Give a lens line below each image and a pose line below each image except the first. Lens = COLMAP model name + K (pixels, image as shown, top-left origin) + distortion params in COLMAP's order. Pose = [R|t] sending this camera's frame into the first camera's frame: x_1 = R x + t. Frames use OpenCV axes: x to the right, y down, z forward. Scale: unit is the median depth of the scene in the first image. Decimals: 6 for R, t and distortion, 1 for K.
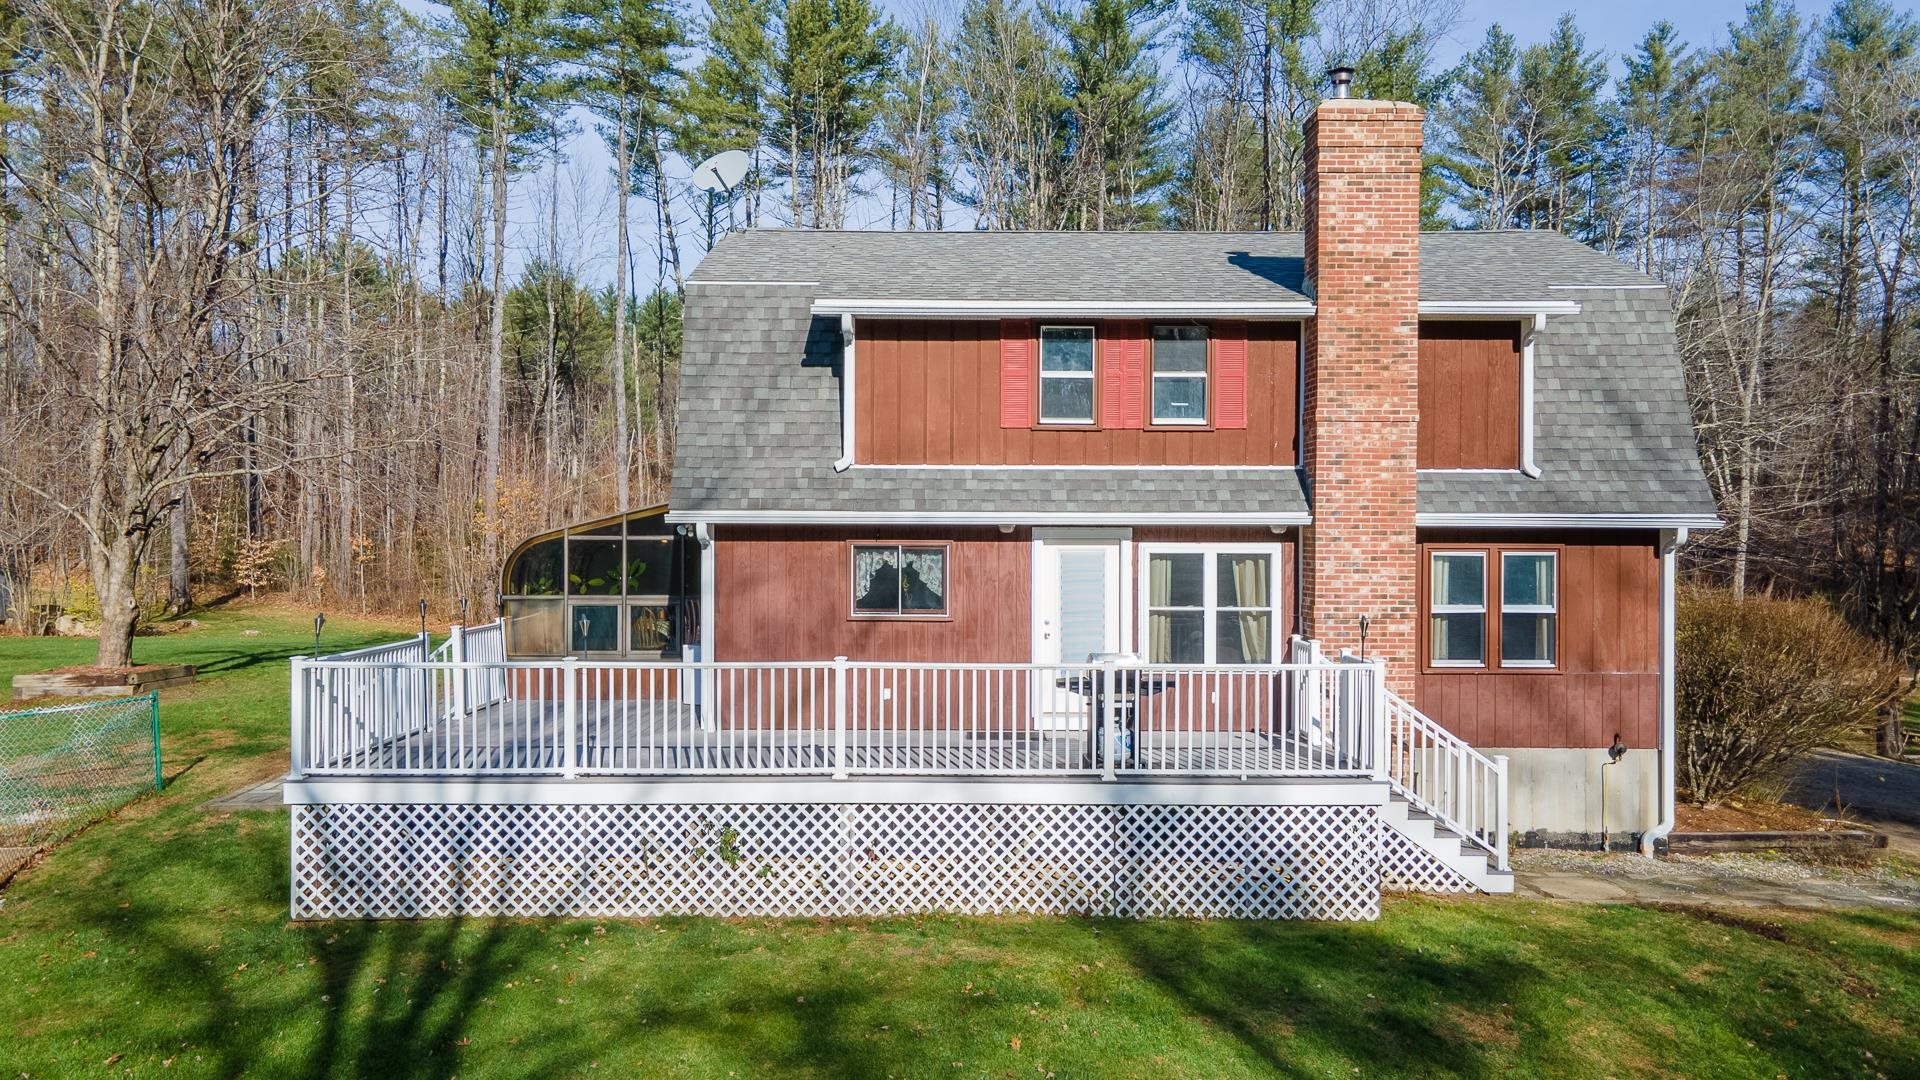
lens RADIAL K [[1408.4, 0, 960.0], [0, 1408.4, 540.0], [0, 0, 1]] dist [0.046479, 0.003045]
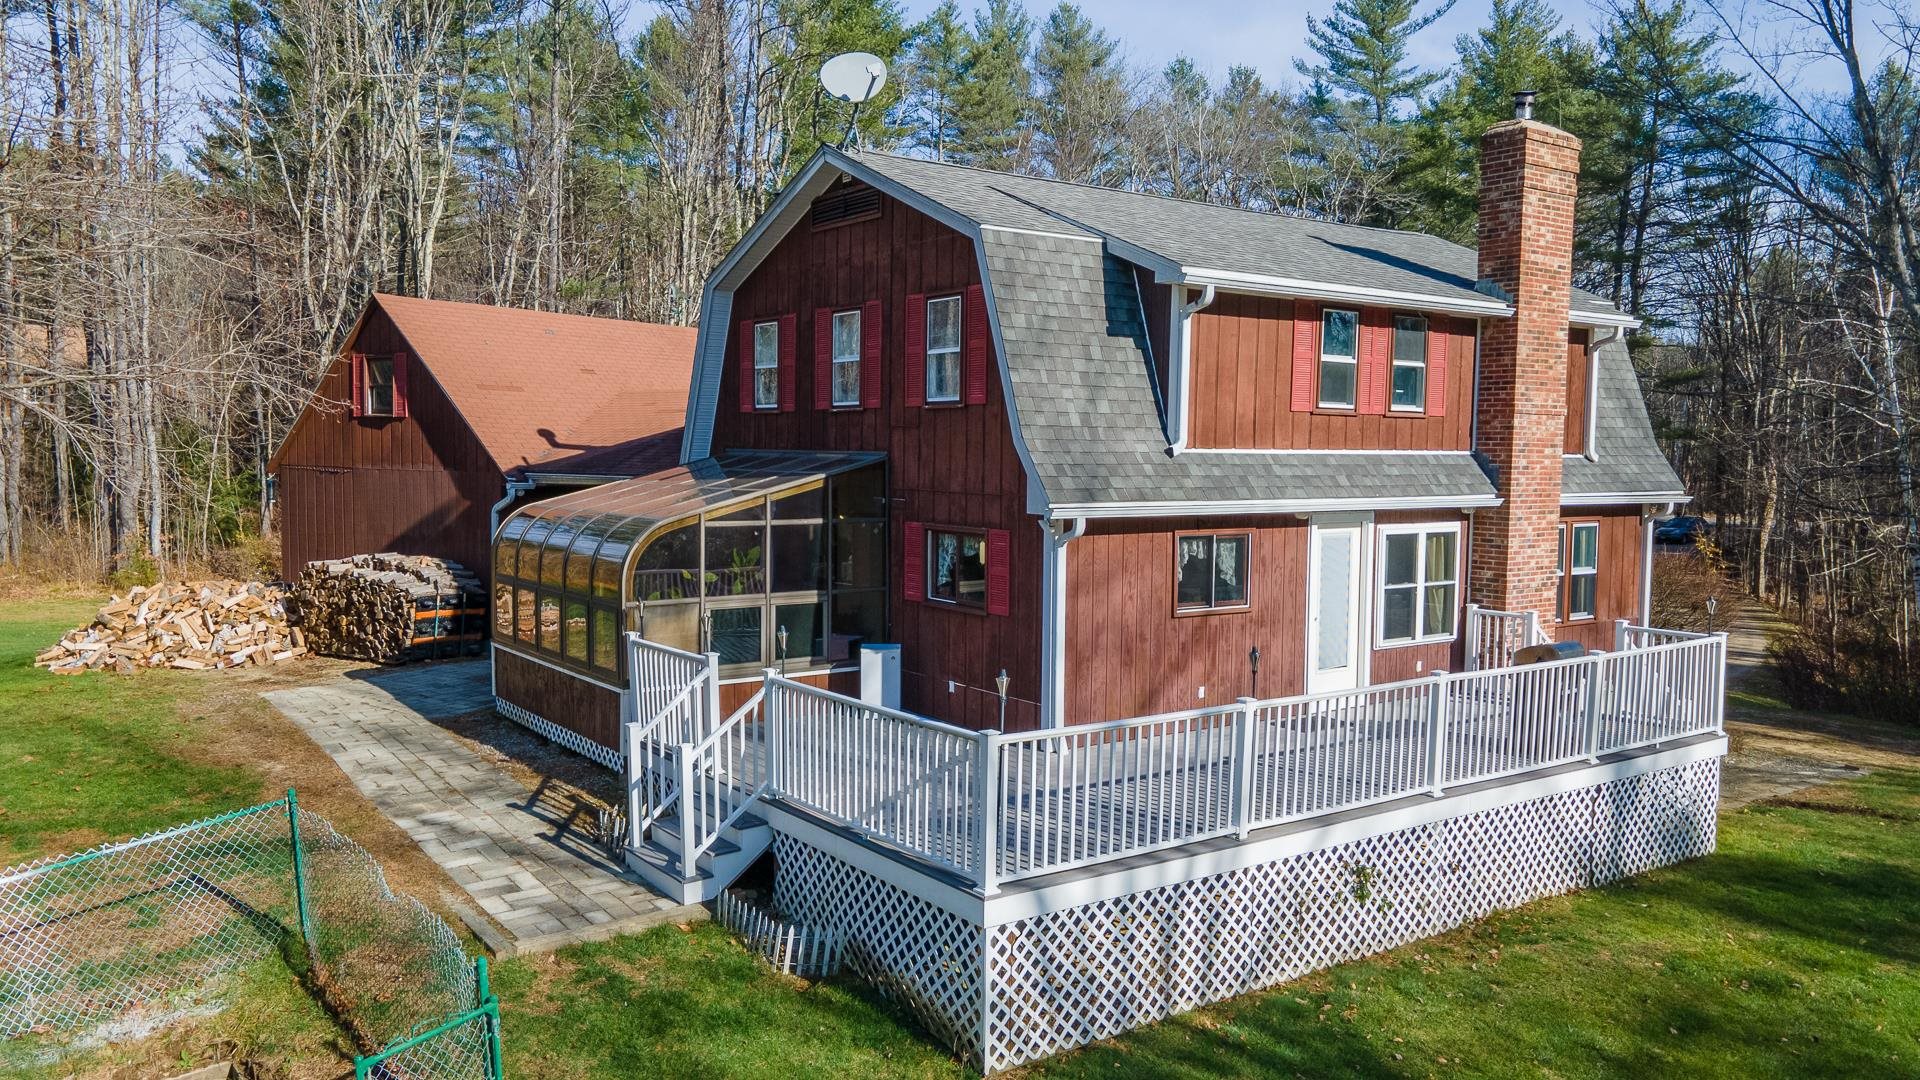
lens RADIAL K [[1397.5, 0, 960.0], [0, 1397.5, 540.0], [0, 0, 1]] dist [0.004377, -0.001233]
pose [[0.823296, -0.031990, 0.566710, -0.711492], [-0.004562, 0.998005, 0.062963, -0.050494], [-0.567594, -0.054422, 0.821508, 0.331046]]
